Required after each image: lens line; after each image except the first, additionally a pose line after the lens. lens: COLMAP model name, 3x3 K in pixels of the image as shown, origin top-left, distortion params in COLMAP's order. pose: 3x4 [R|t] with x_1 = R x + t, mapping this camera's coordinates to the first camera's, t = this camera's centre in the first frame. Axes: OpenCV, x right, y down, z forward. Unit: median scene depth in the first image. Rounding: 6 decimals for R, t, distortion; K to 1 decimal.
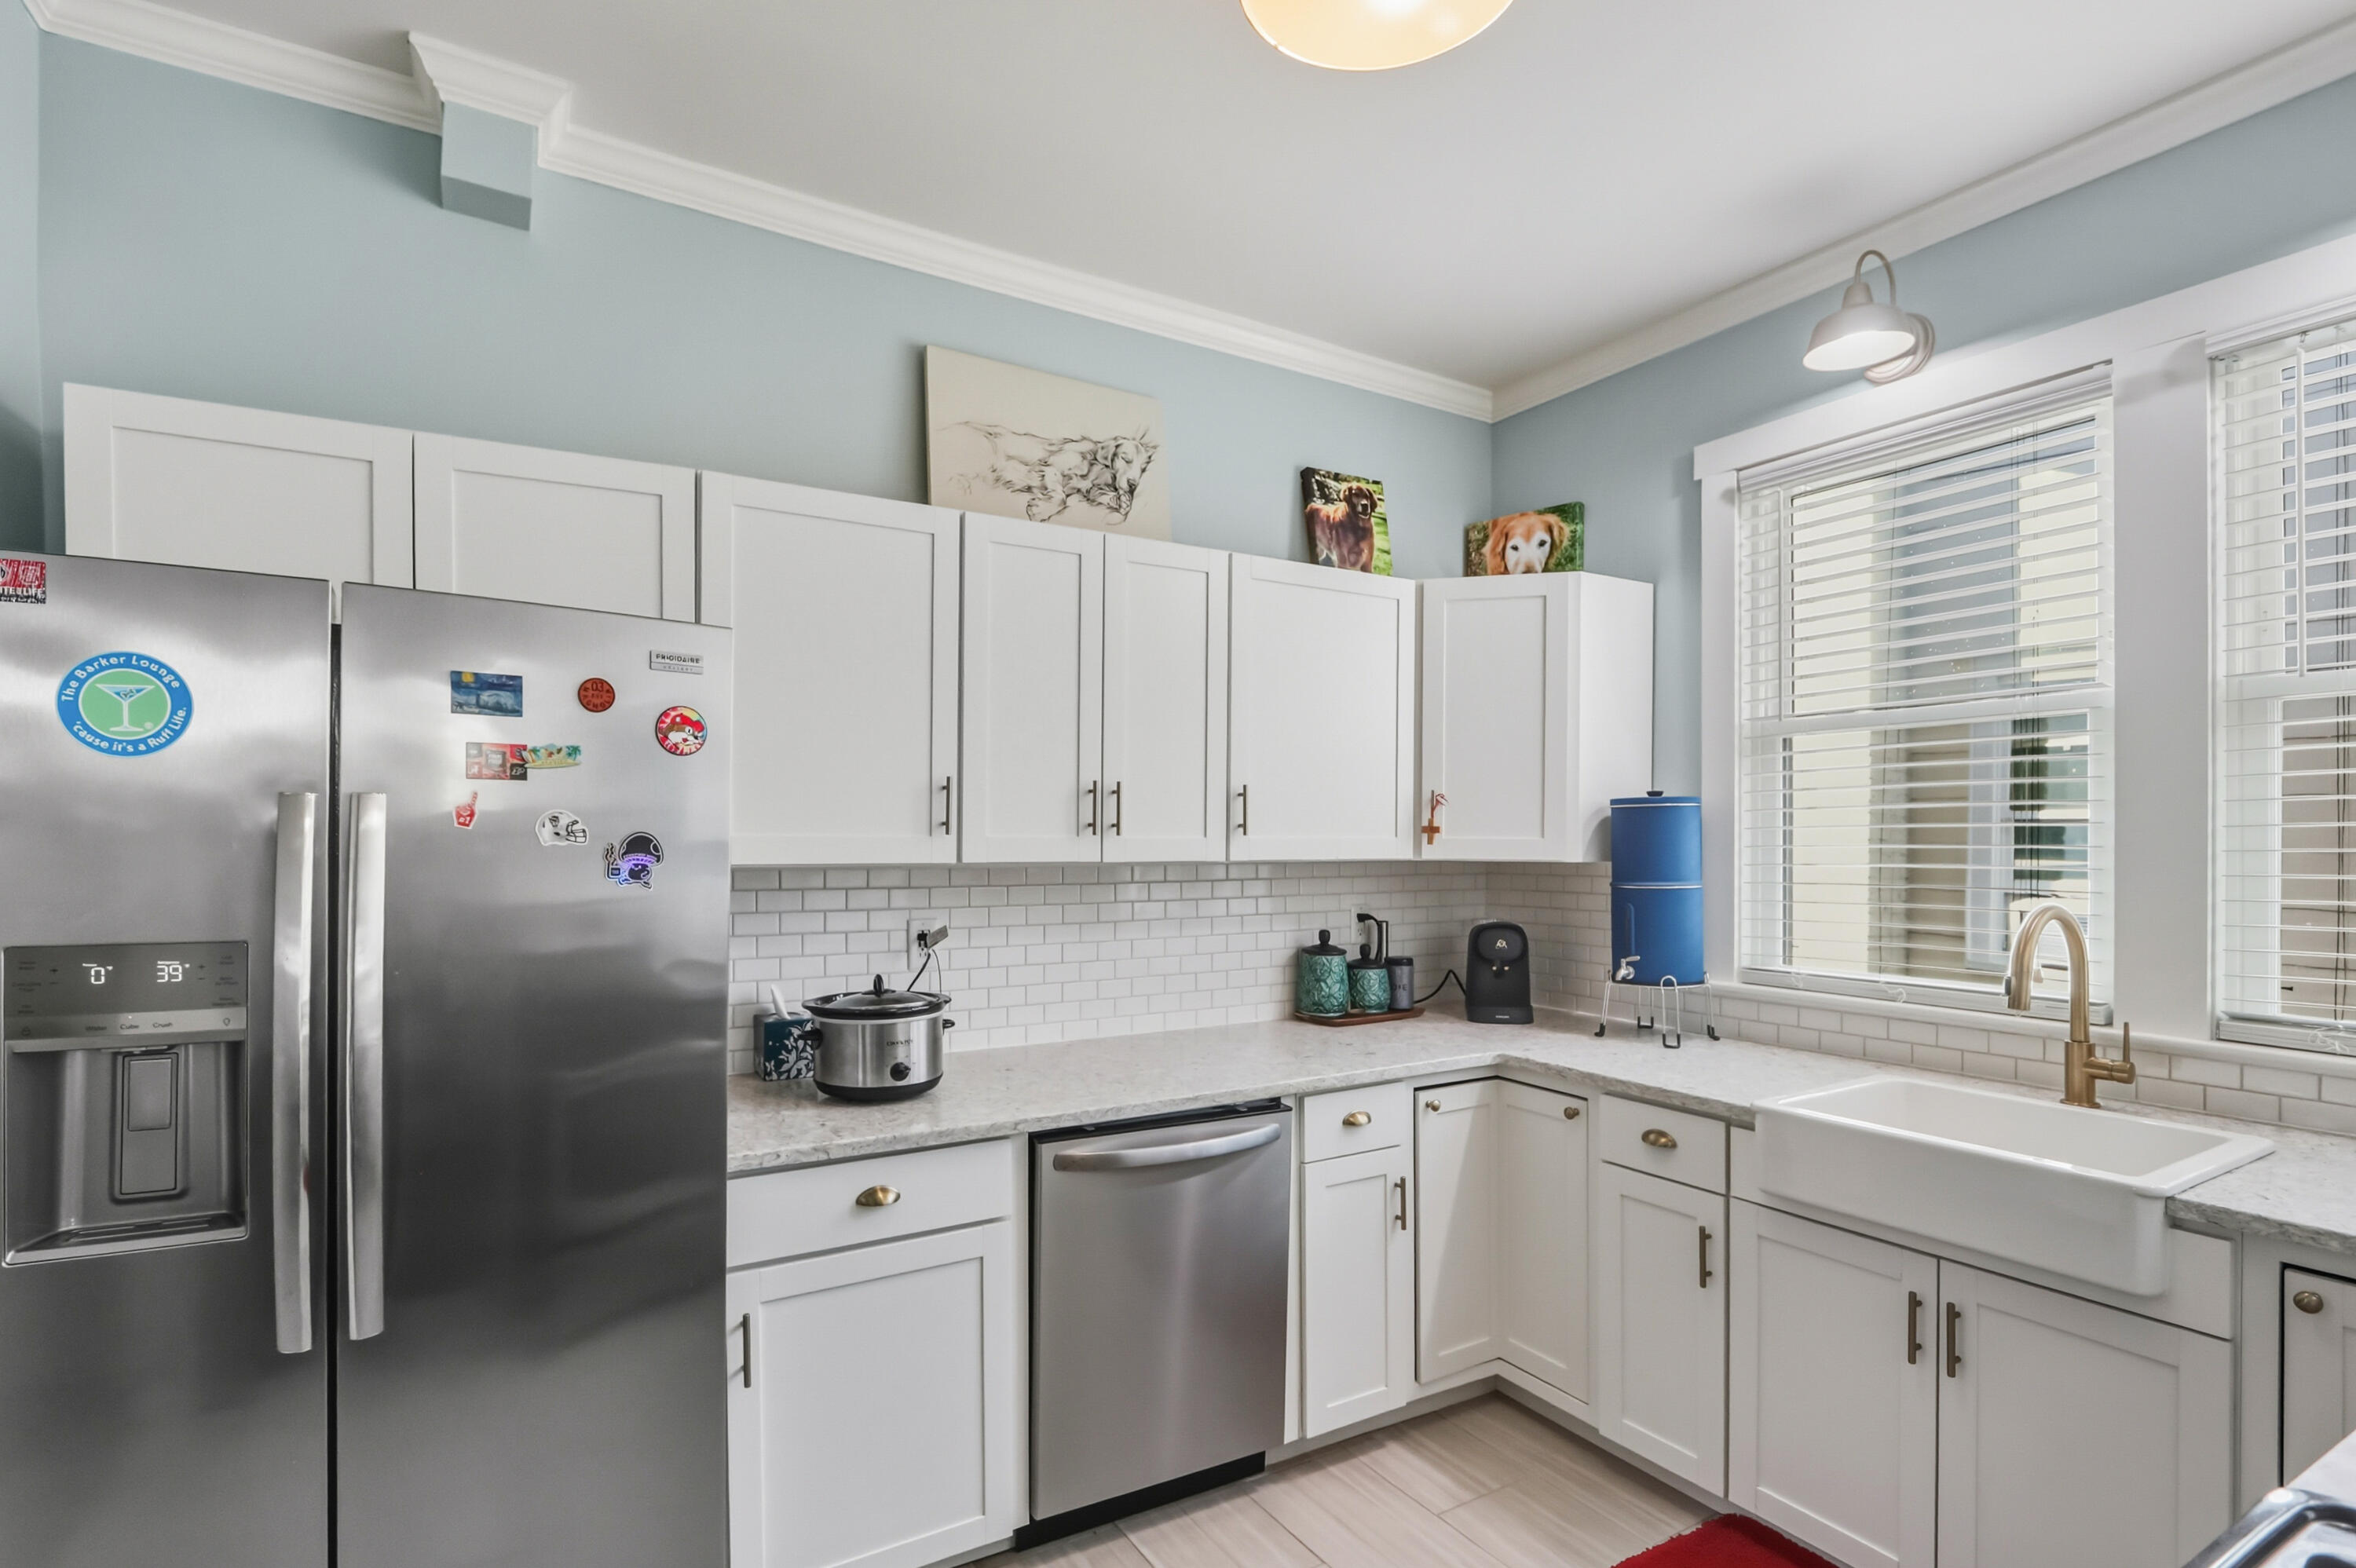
lens RADIAL K [[1129.1, 0, 1170.6], [0, 1129.1, 826.2], [0, 0, 1]] dist [0.000871, 0.002507]
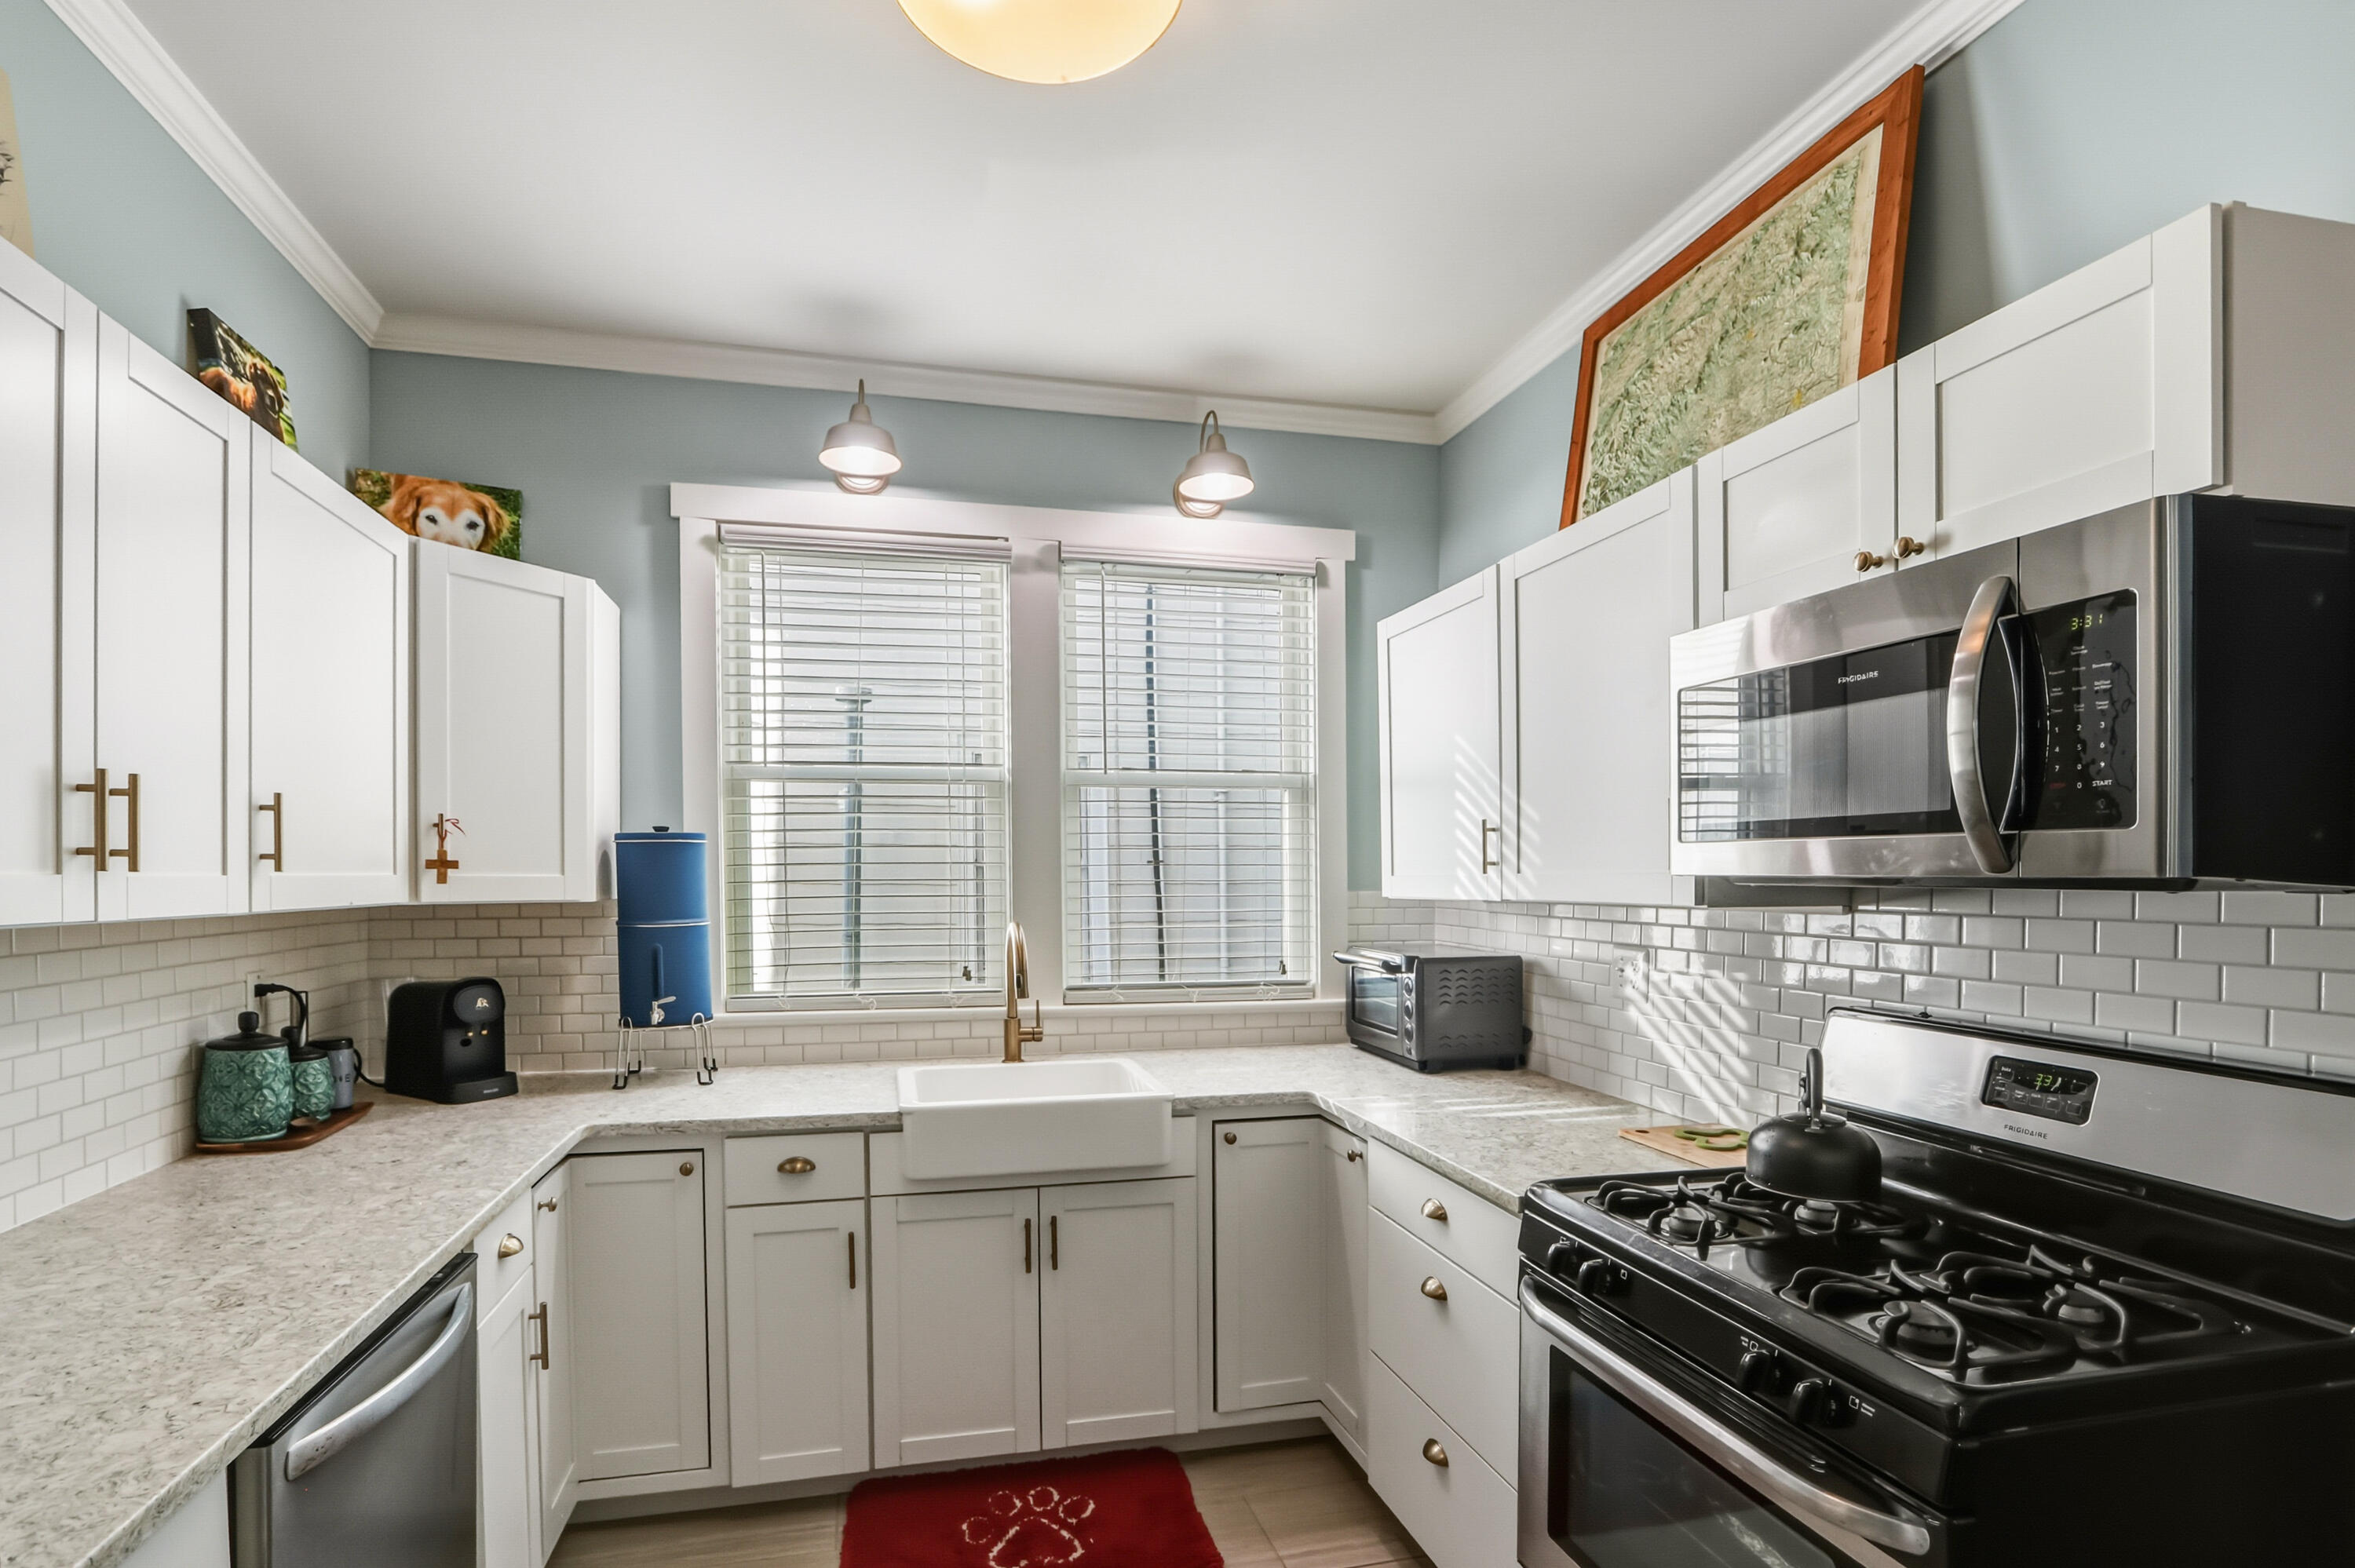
lens RADIAL K [[1087.8, 0, 1171.8], [0, 1087.8, 870.6], [0, 0, 1]] dist [-0.002367, -0.000392]
pose [[0.317818, 0.001848, 0.948150, -0.331292], [-0.007388, 0.999973, 0.000527, 0.003356], [-0.948123, -0.007173, 0.317823, 0.300020]]
